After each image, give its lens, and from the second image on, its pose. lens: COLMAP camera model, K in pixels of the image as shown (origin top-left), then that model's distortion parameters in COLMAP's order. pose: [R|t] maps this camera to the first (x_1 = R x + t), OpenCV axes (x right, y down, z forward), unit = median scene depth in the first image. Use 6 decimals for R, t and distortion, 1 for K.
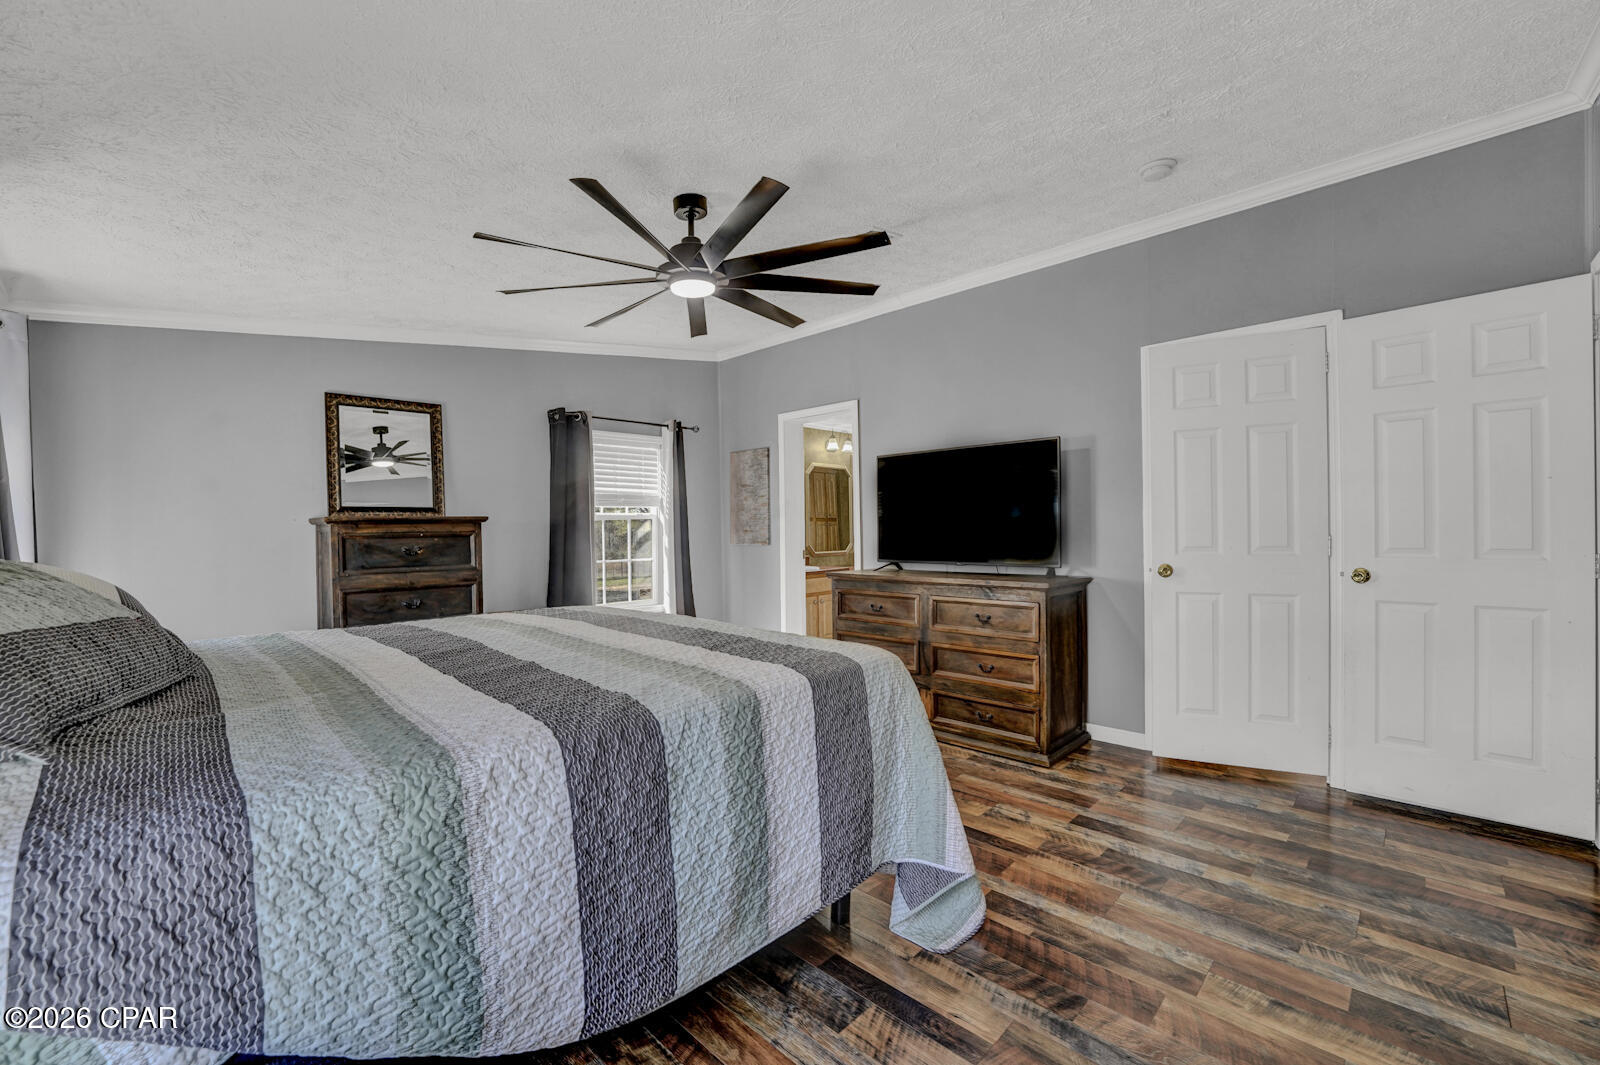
lens RADIAL K [[647.7, 0, 829.0], [0, 647.7, 534.1], [0, 0, 1]] dist [-0.018205, 0.000153]
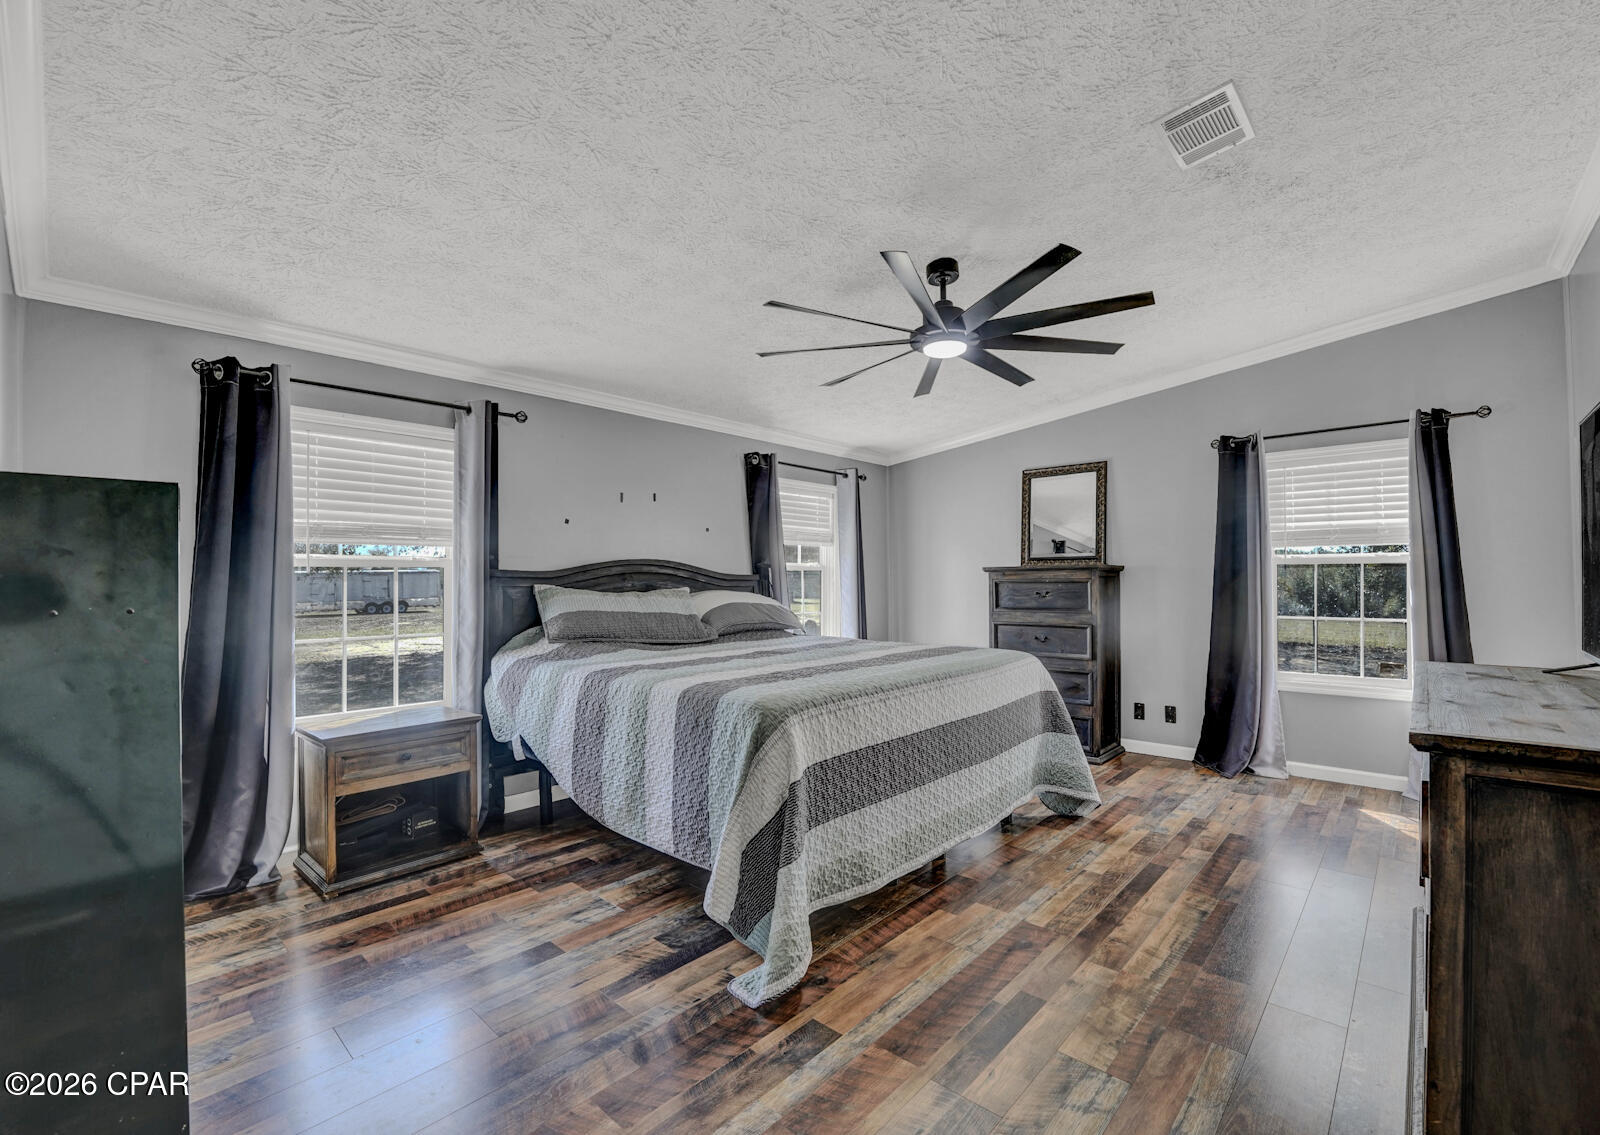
lens RADIAL K [[713.5, 0, 822.0], [0, 713.5, 570.7], [0, 0, 1]] dist [-0.021878, -0.000108]
pose [[0.022786, 0.001828, -0.999739, 1.013905], [-0.005401, 0.999984, 0.001705, -0.026828], [0.999726, 0.005361, 0.022796, 0.847710]]
